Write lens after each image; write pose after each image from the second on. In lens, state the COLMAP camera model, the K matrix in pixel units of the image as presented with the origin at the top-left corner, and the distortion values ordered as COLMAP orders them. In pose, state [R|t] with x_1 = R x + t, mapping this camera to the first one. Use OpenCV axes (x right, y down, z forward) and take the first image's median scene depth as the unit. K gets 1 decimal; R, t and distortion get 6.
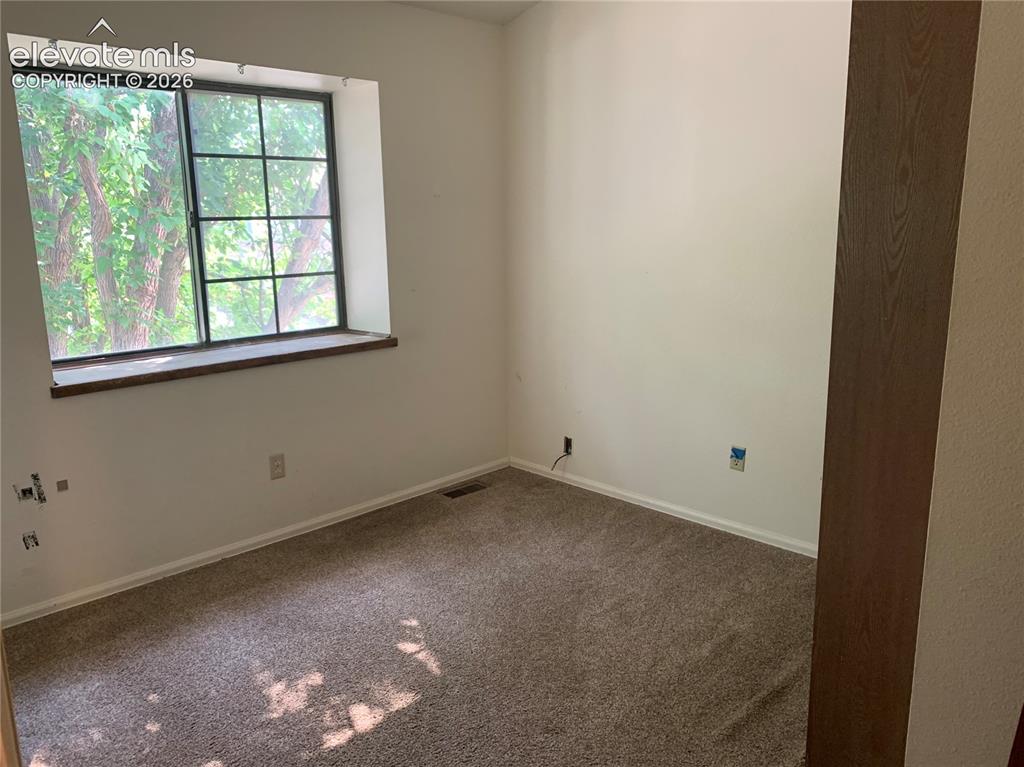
lens RADIAL K [[774.5, 0, 522.0], [0, 774.5, 372.3], [0, 0, 1]] dist [0.004241, -0.009609]
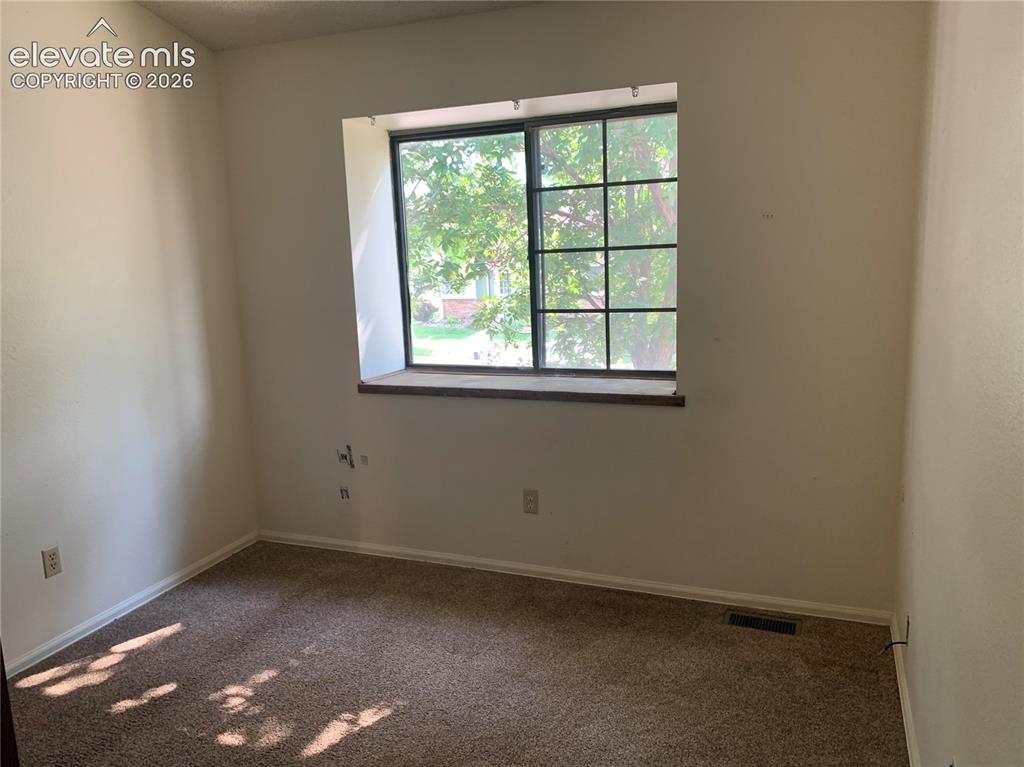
lens RADIAL K [[775.9, 0, 515.6], [0, 775.9, 375.4], [0, 0, 1]] dist [0.068856, -0.078795]
pose [[0.382780, 0.149017, -0.911742, 0.545937], [-0.150104, 0.983823, 0.097779, -0.128689], [0.911563, 0.099428, 0.398956, 0.560081]]
